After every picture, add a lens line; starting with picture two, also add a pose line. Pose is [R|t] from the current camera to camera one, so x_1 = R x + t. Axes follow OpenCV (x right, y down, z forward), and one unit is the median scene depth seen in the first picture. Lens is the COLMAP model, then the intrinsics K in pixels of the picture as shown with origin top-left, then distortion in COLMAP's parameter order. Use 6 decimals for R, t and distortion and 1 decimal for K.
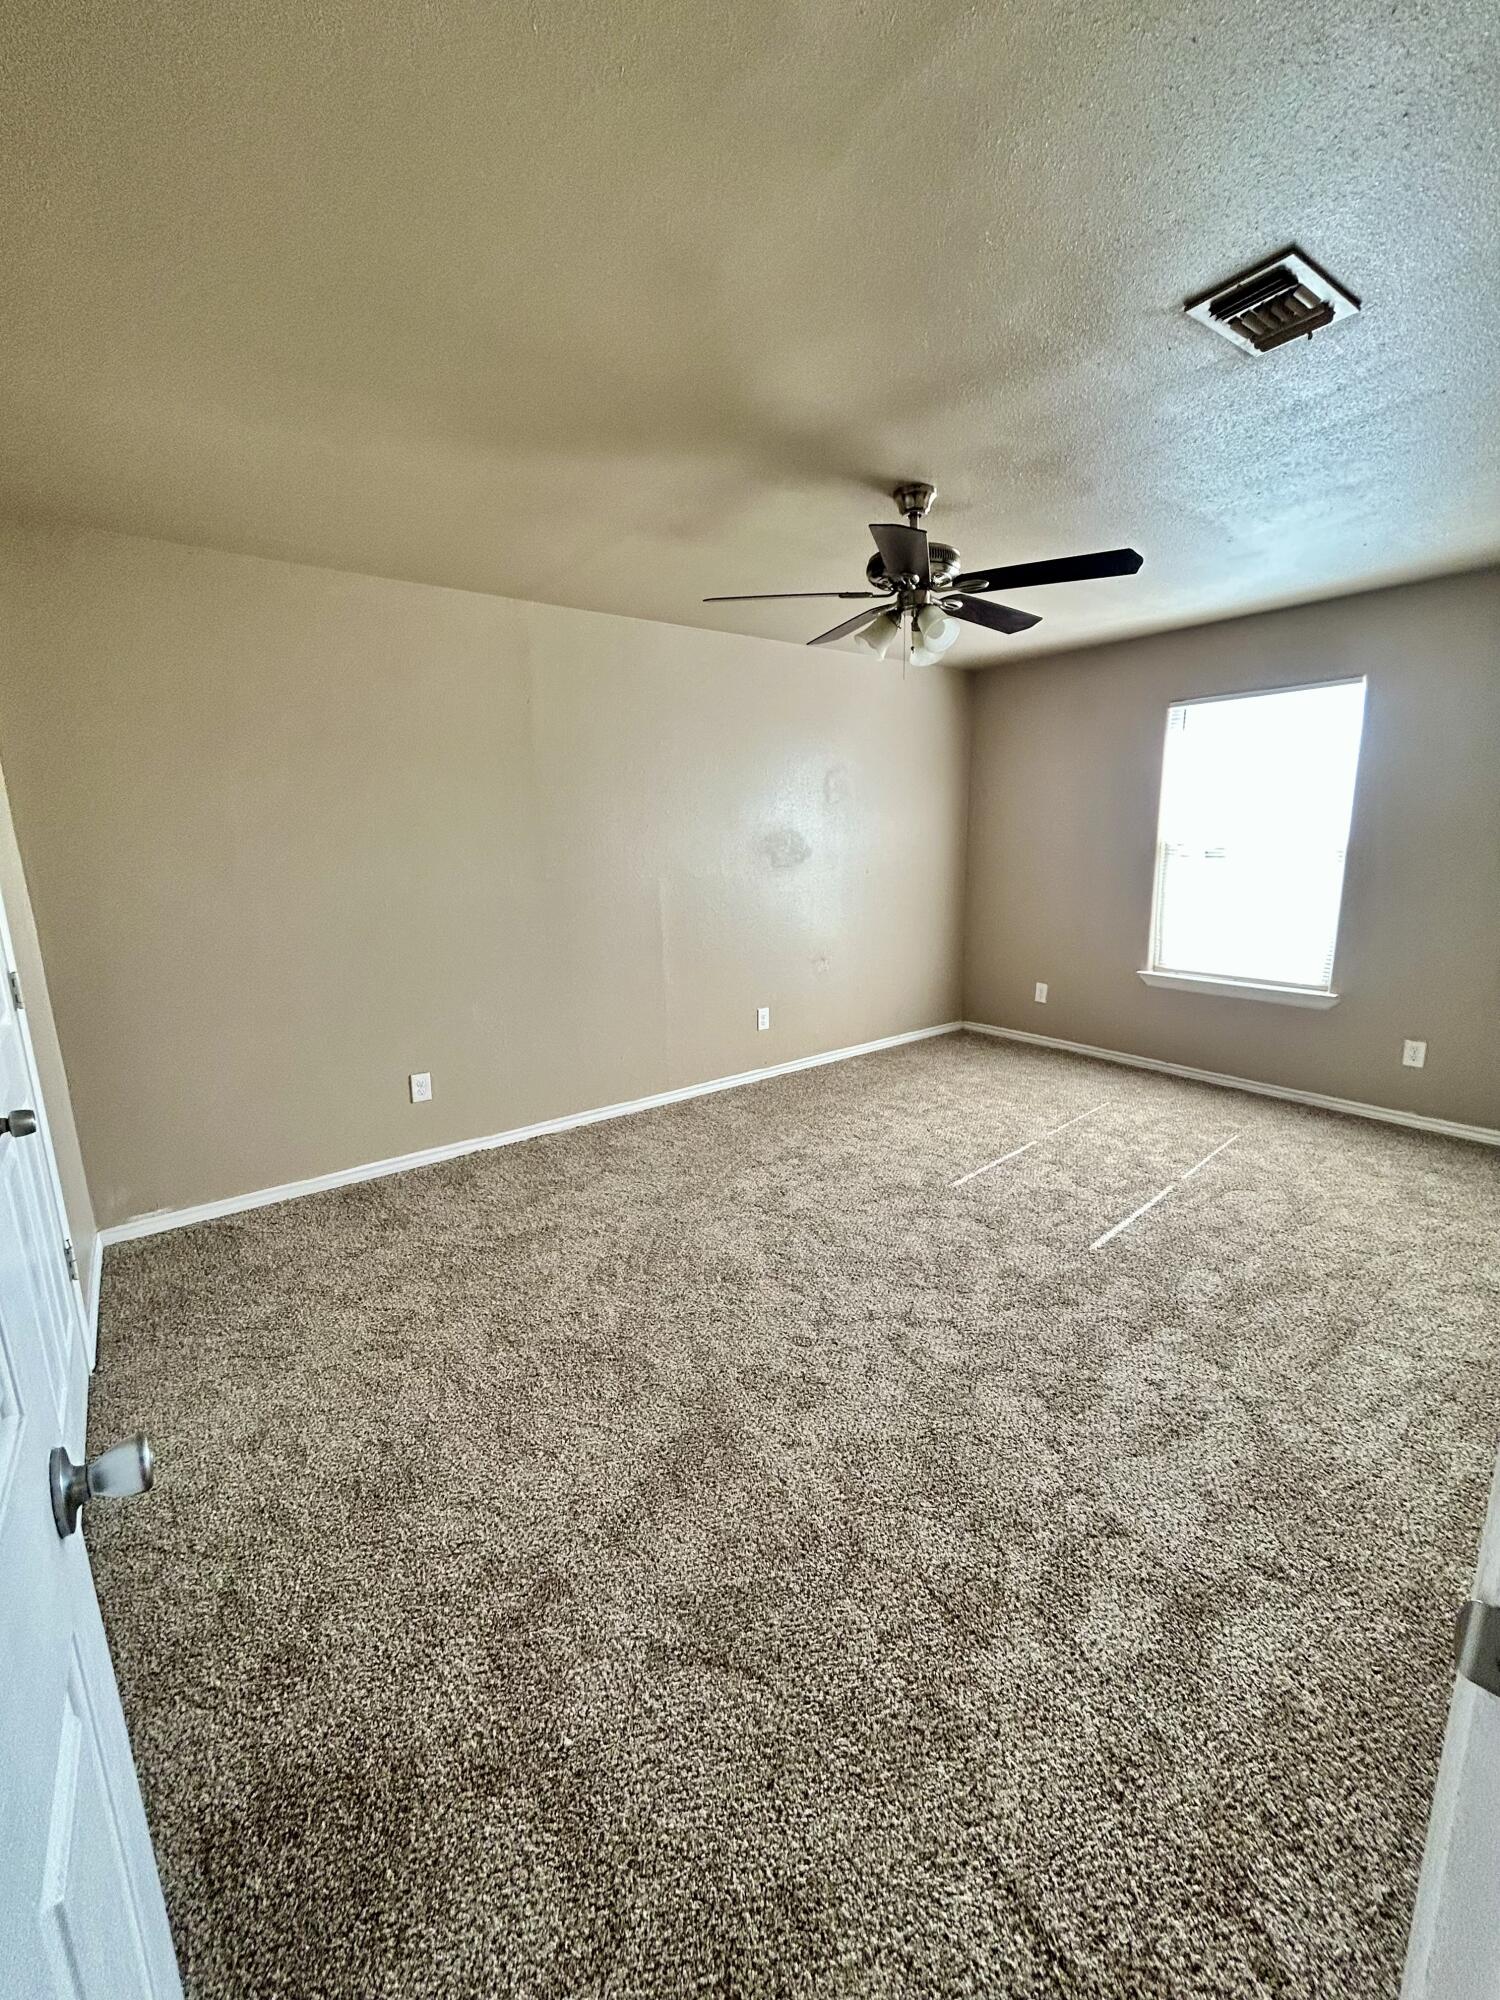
lens RADIAL K [[802.3, 0, 750.0], [0, 802.3, 1000.0], [0, 0, 1]] dist [-0.000406, -0.000009]
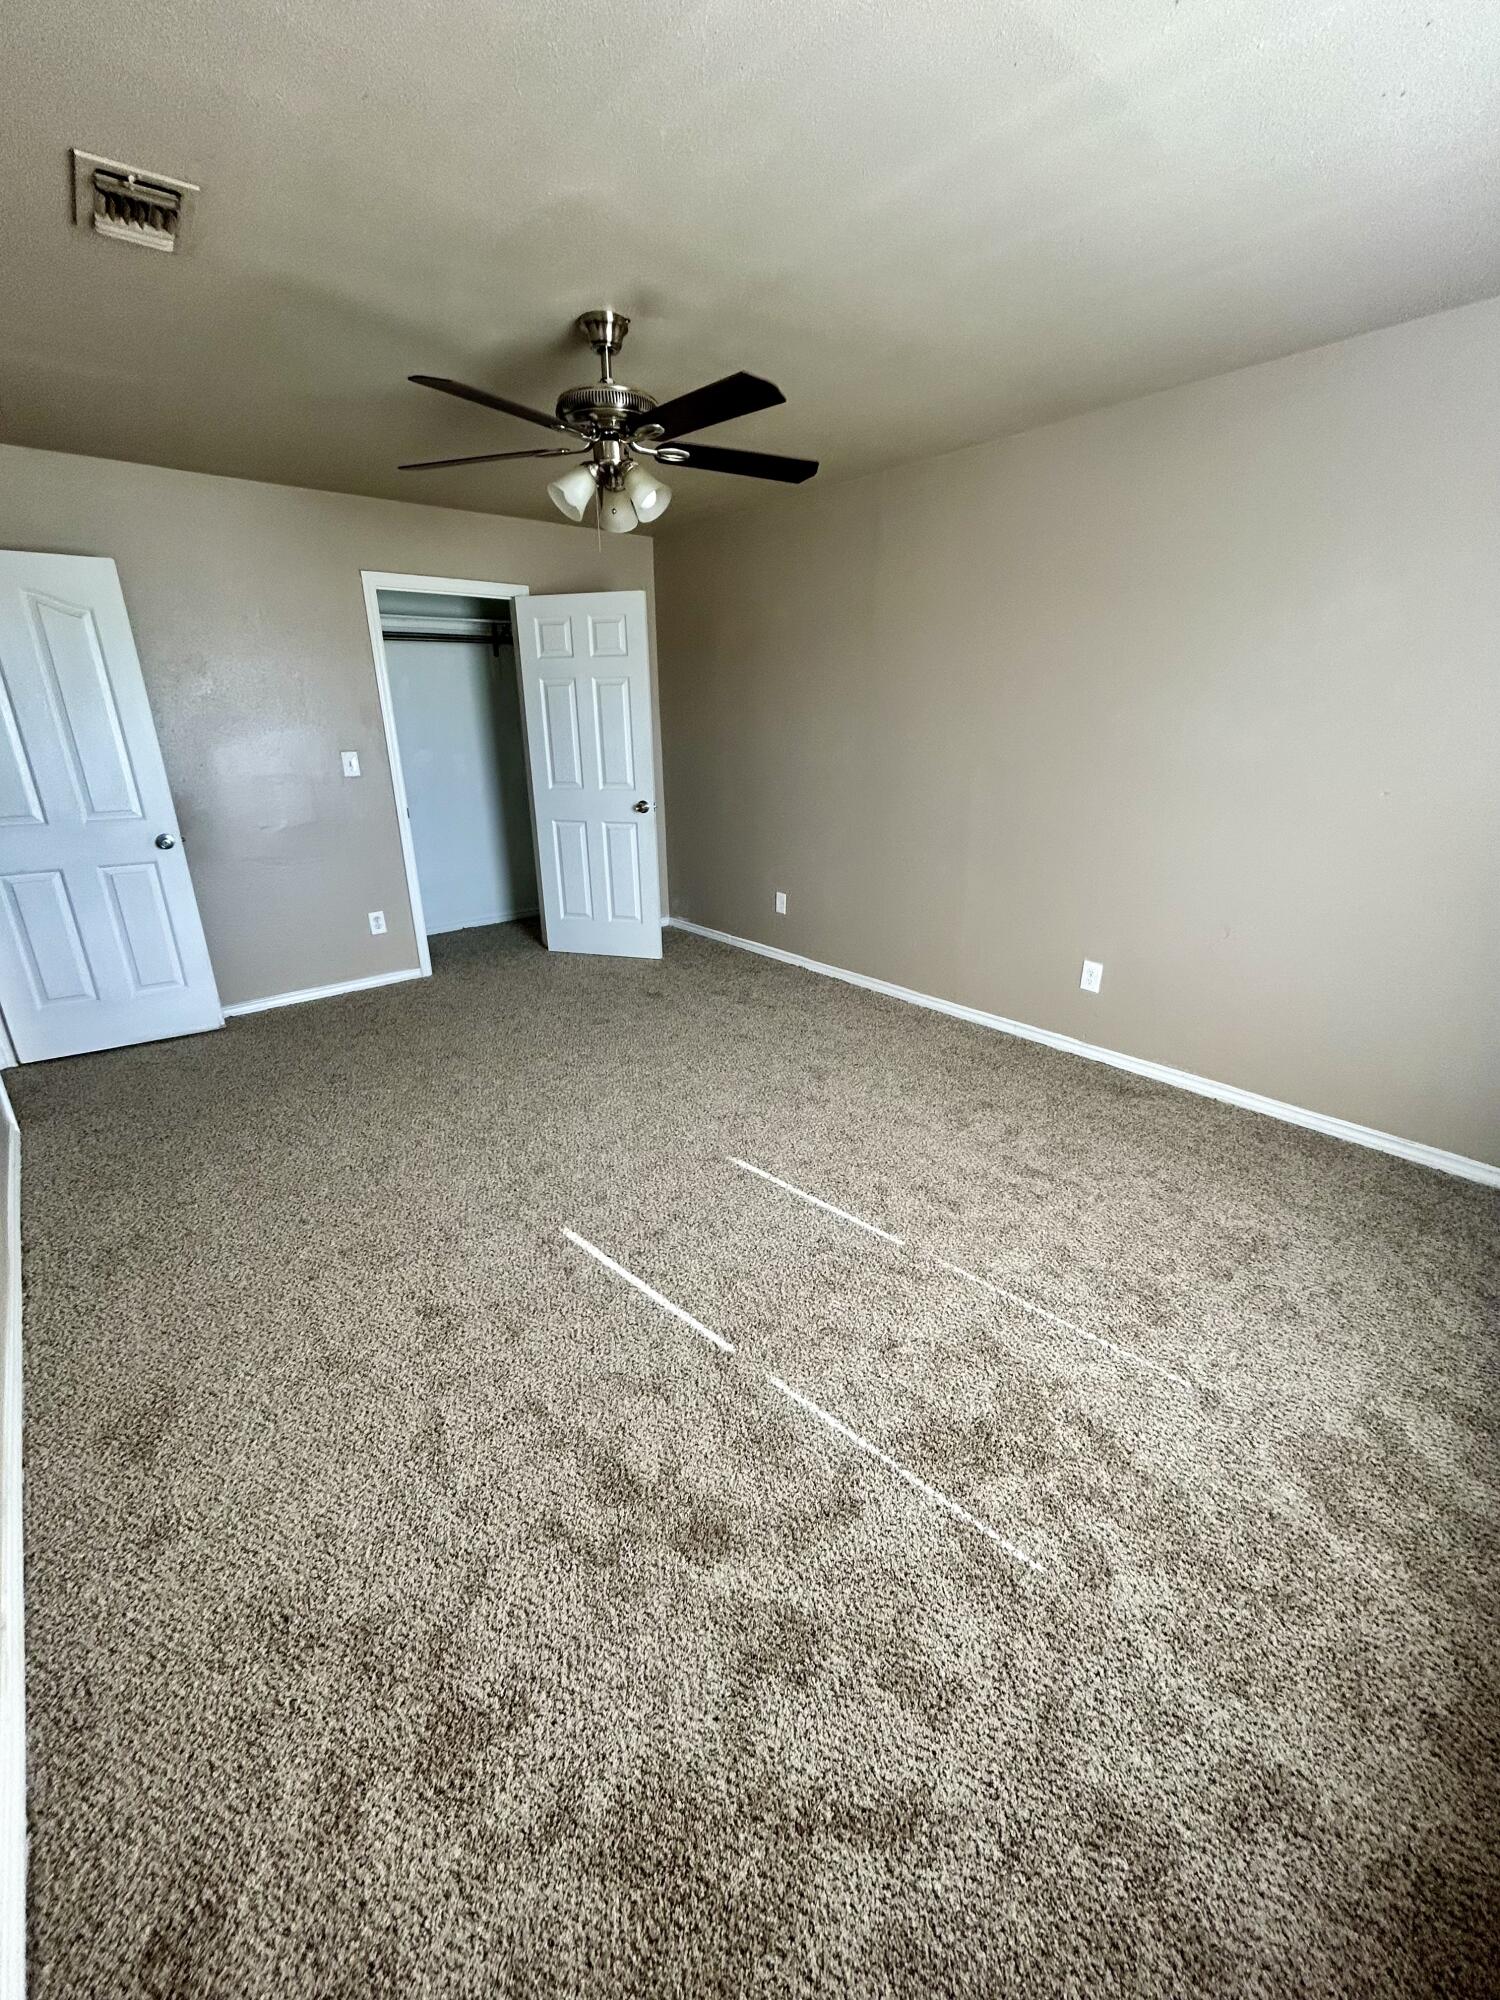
lens RADIAL K [[807.7, 0, 750.0], [0, 807.7, 1000.0], [0, 0, 1]] dist [-0.000654, 0.000144]
pose [[0.046364, 0.337402, -0.940218, 0.749924], [-0.209754, 0.923535, 0.321072, -0.134470], [0.976654, 0.182329, 0.113590, 0.686638]]
